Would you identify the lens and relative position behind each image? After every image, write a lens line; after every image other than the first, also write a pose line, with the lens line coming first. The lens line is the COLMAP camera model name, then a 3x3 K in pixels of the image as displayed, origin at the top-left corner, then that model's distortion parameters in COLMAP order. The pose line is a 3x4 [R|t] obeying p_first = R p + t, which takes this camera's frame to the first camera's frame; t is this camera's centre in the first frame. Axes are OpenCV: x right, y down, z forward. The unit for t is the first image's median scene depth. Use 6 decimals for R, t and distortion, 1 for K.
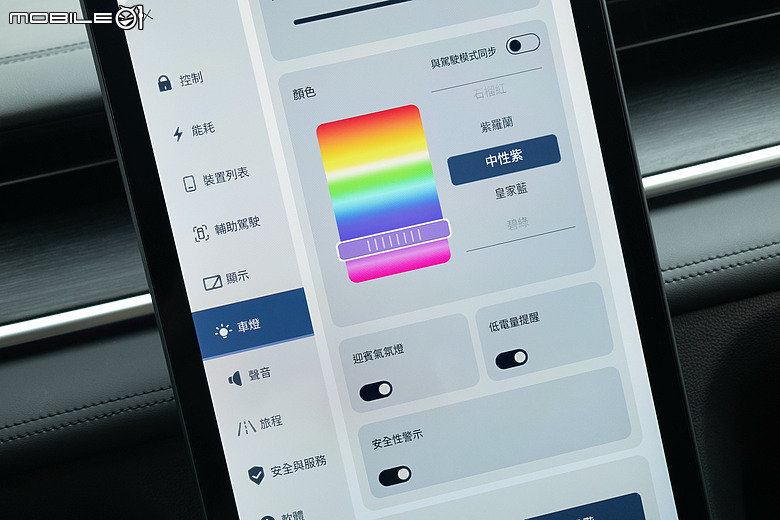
lens RADIAL K [[1126.4, 0, 390.0], [0, 1126.4, 260.0], [0, 0, 1]] dist [0.038763, -0.033593]
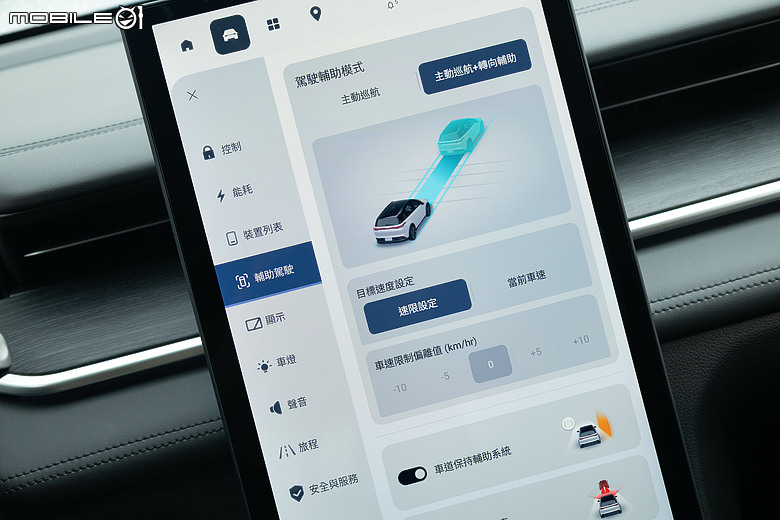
lens RADIAL K [[1100.8, 0, 390.0], [0, 1100.8, 260.0], [0, 0, 1]] dist [0.016838, 0.015334]
pose [[0.999076, -0.033044, -0.027484, 0.012004], [0.031627, 0.998224, -0.050478, 0.014256], [0.029104, 0.049563, 0.998347, -0.102197]]
